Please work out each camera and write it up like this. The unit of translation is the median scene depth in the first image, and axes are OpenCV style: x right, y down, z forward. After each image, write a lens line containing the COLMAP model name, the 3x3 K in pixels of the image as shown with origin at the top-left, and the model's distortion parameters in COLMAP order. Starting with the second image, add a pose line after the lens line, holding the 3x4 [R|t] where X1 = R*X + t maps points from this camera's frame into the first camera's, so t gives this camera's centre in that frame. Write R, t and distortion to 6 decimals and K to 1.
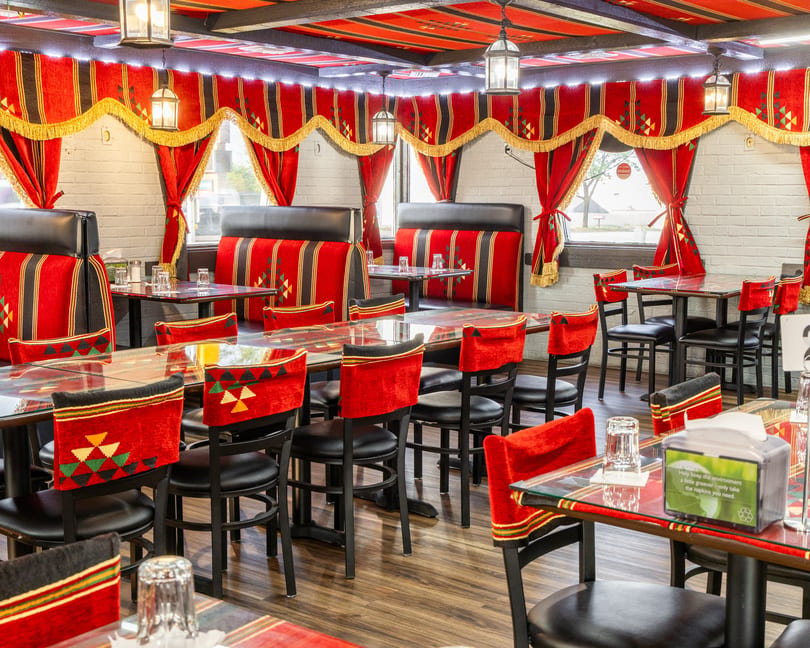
lens RADIAL K [[1100.2, 0, 405.9], [0, 1100.2, 326.6], [0, 0, 1]] dist [0.007220, 0.000000]
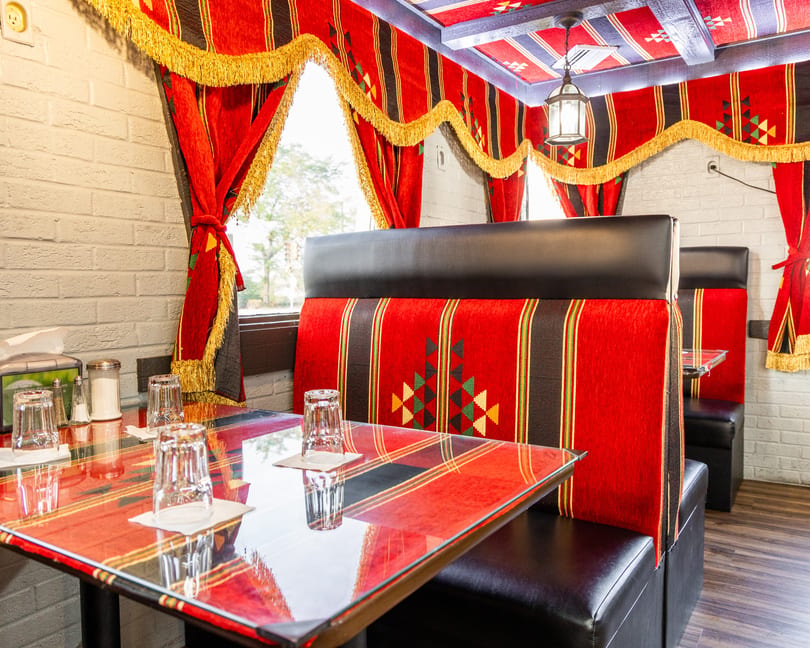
lens RADIAL K [[665.7, 0, 421.5], [0, 665.7, 325.4], [0, 0, 1]] dist [0.034406, -0.008363]
pose [[0.991697, -0.020868, 0.126893, -0.156311], [0.028894, 0.997674, -0.061742, -0.050363], [-0.125309, 0.064896, 0.989993, 0.707496]]
